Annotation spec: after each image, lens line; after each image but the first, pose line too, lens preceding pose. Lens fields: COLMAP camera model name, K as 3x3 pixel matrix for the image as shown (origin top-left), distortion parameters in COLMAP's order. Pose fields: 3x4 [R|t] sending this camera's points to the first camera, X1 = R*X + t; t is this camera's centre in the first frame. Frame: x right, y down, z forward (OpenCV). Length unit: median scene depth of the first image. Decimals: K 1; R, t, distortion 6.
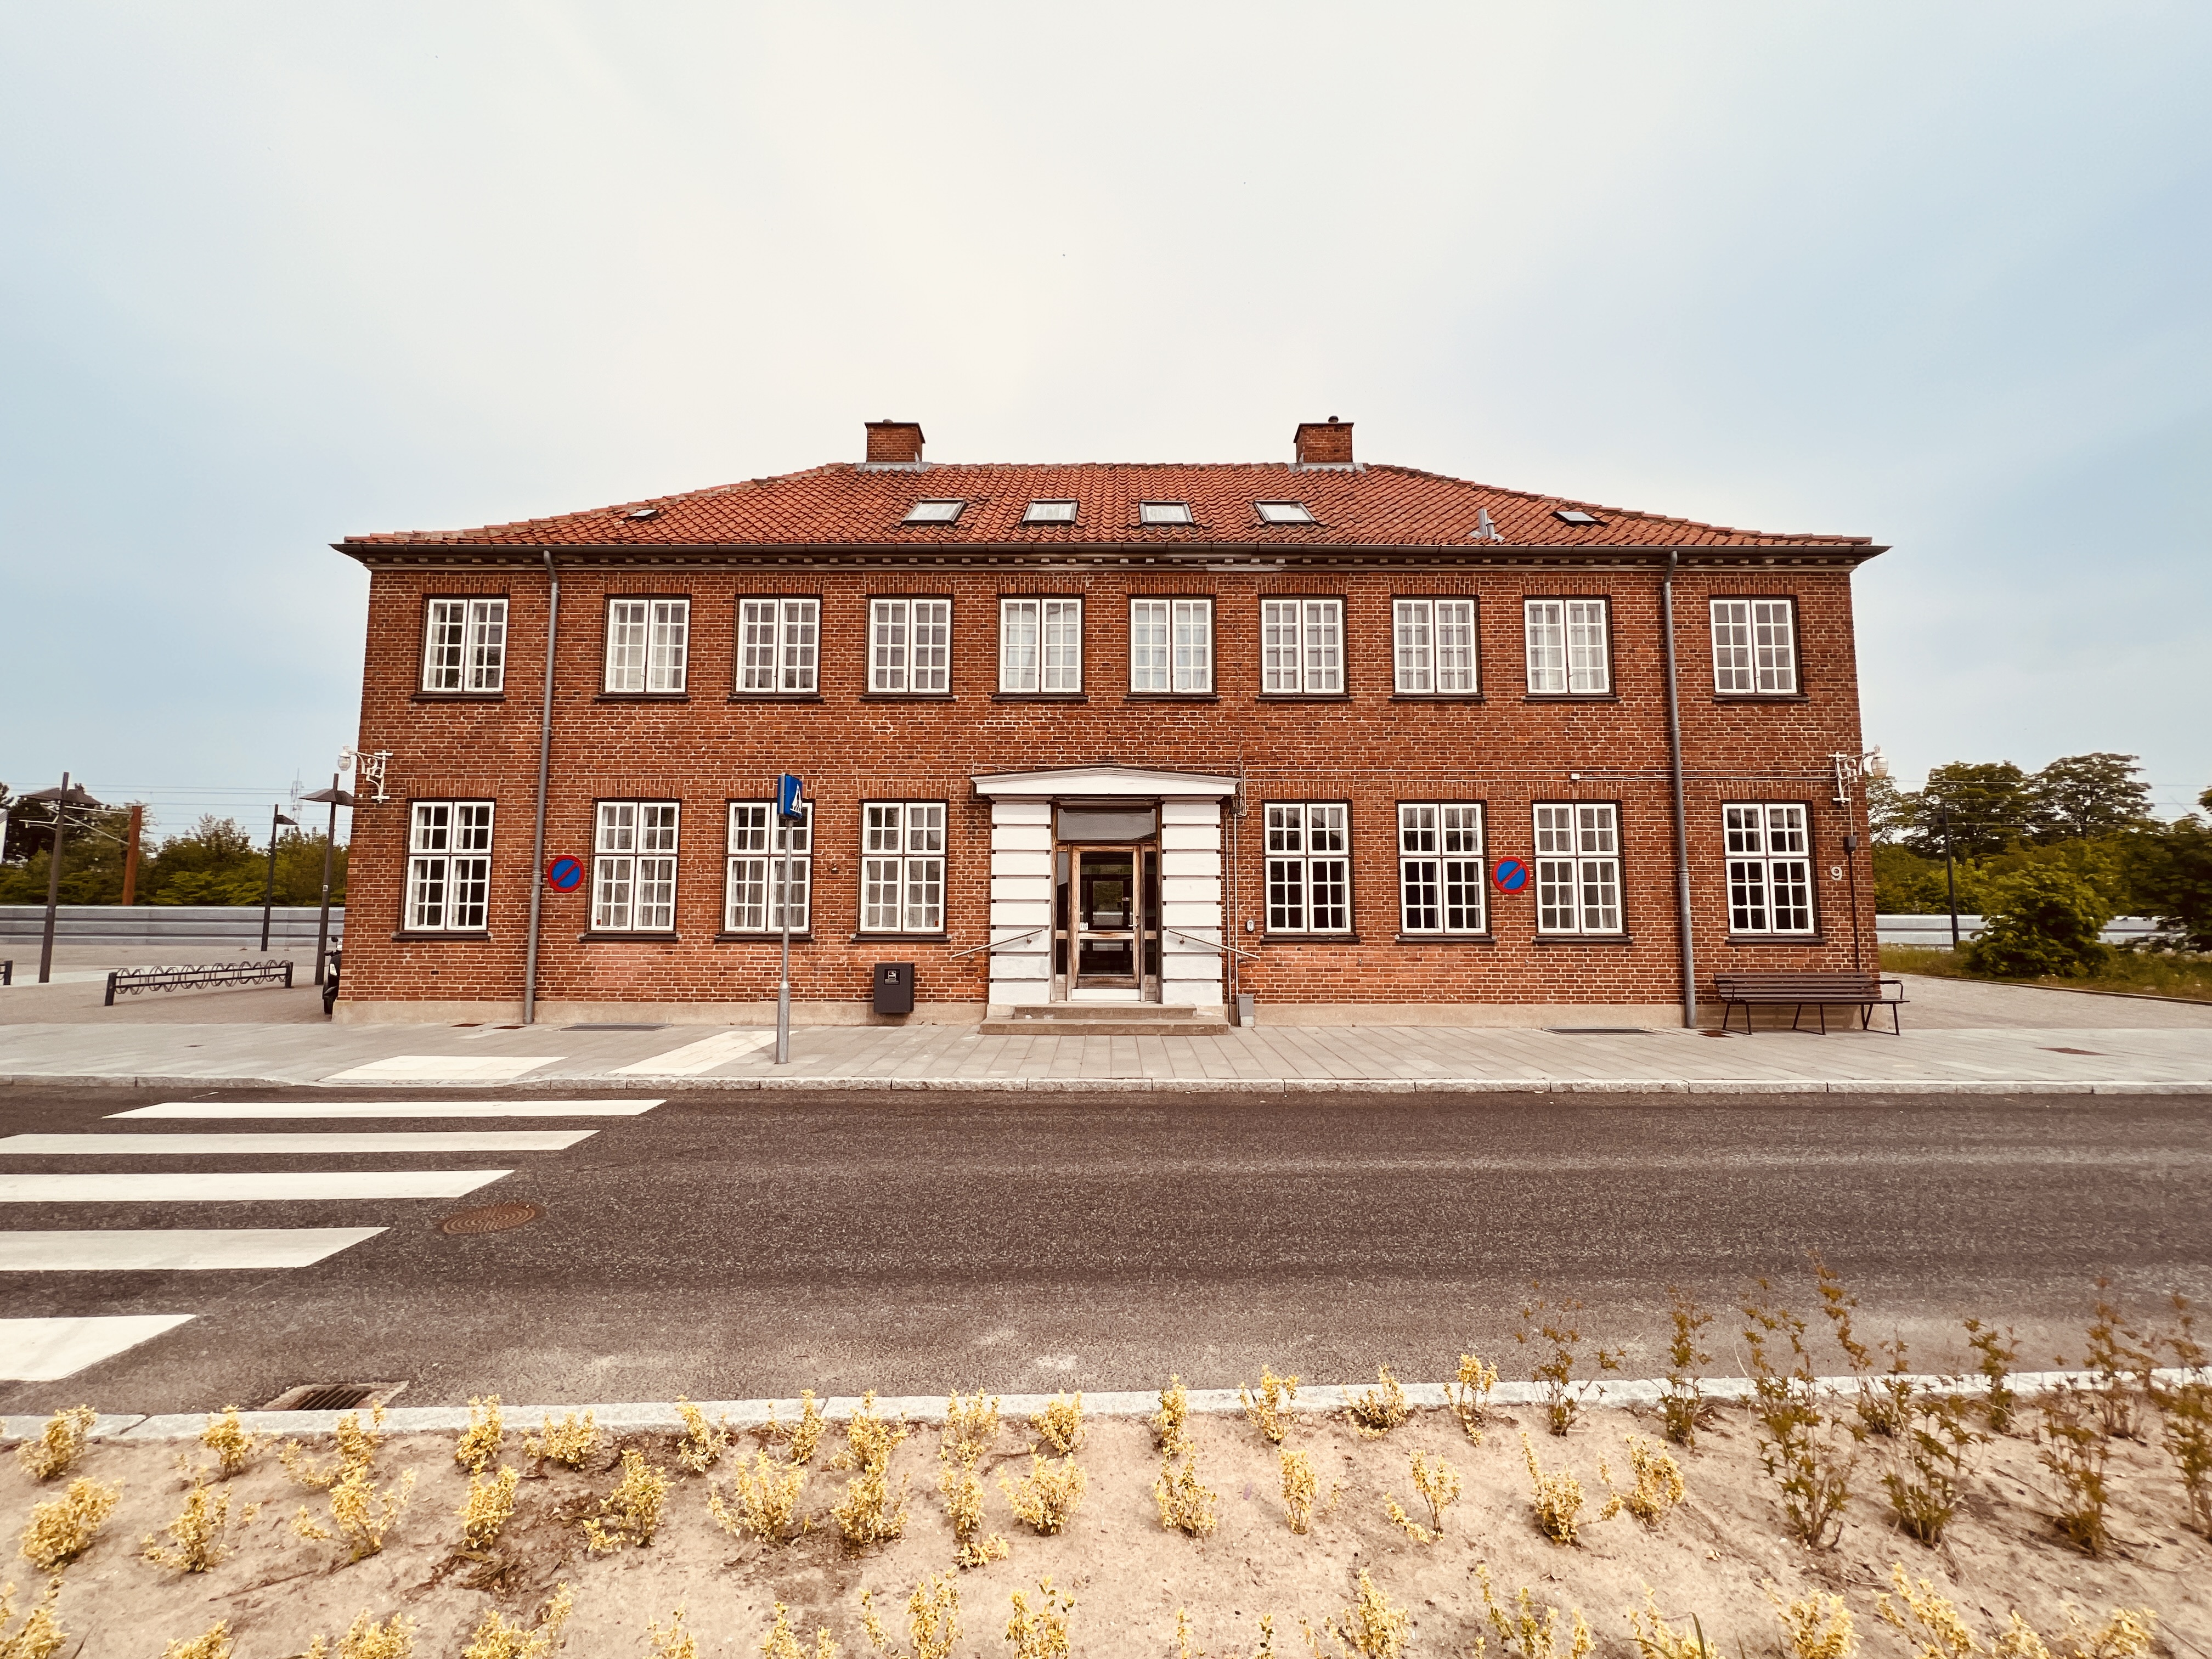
lens RADIAL K [[921.2, 0, 1103.1], [0, 921.2, 819.4], [0, 0, 1]] dist [-0.003538, 0.000201]
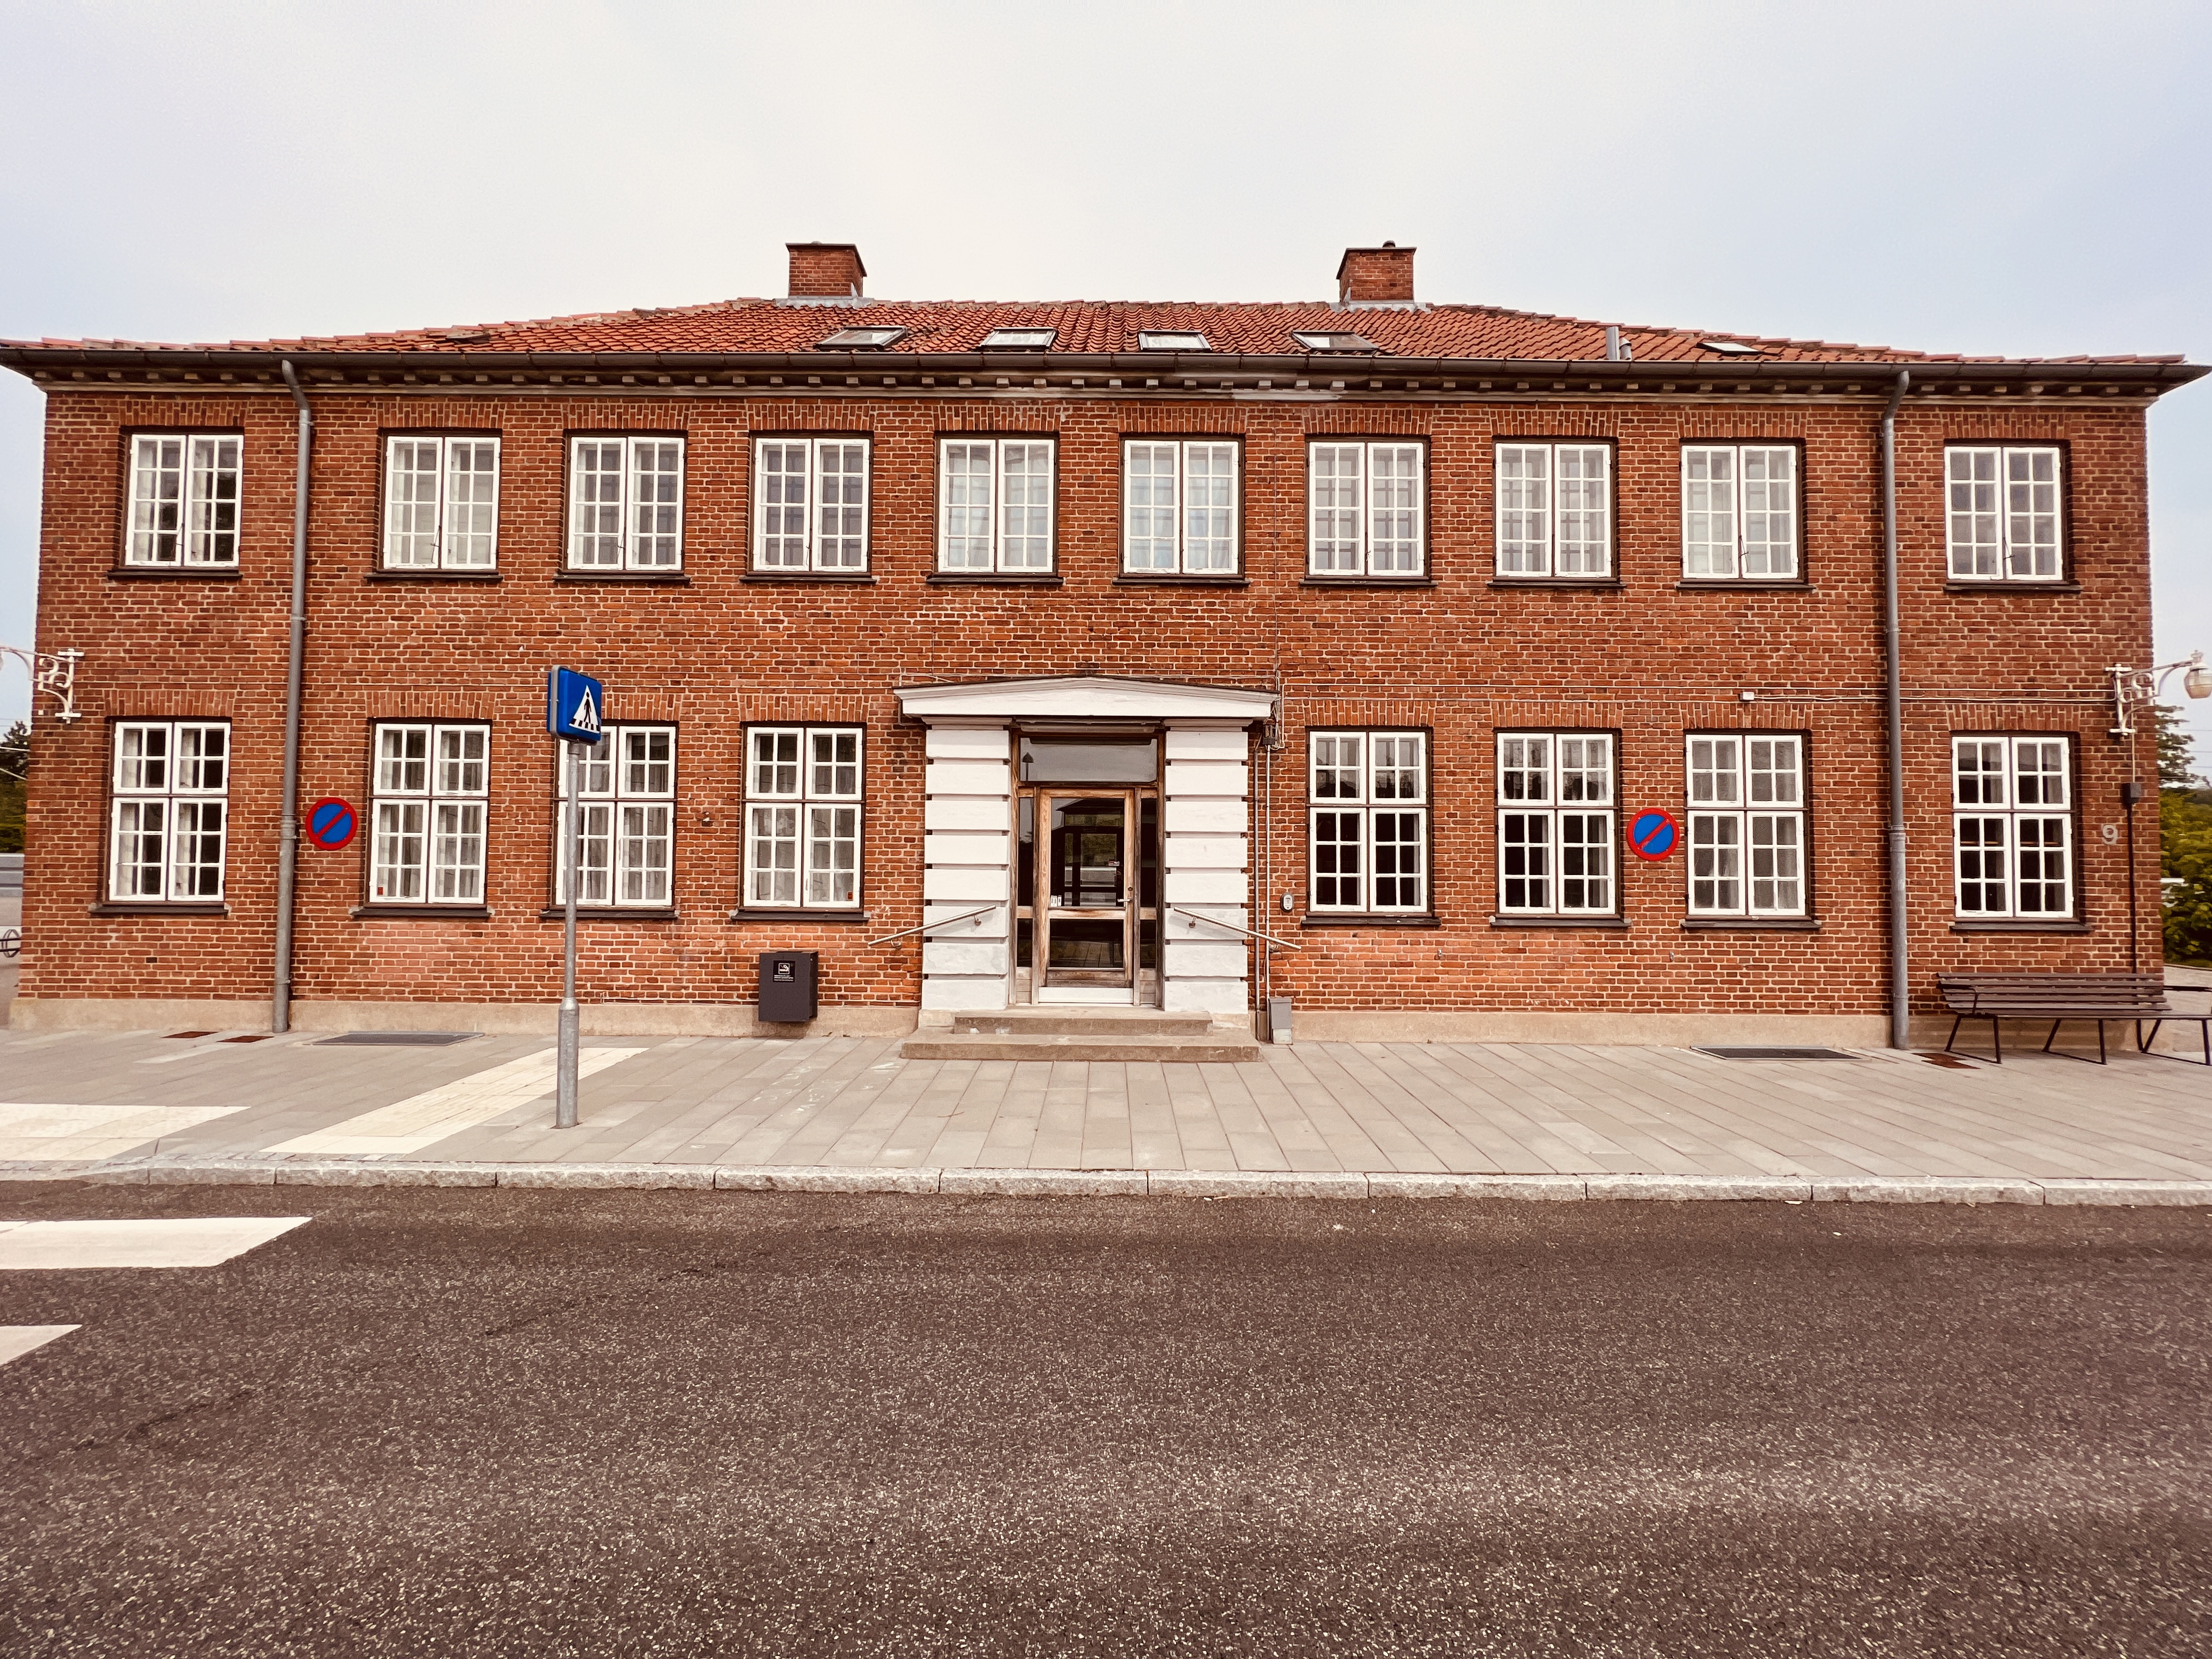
lens RADIAL K [[747.6, 0, 1117.0], [0, 747.6, 808.7], [0, 0, 1]] dist [-0.002356, 0.000458]
pose [[0.999956, 0.006358, 0.006908, 0.022625], [-0.006667, 0.998936, 0.045625, 0.016982], [-0.006611, -0.045669, 0.998935, 0.419041]]
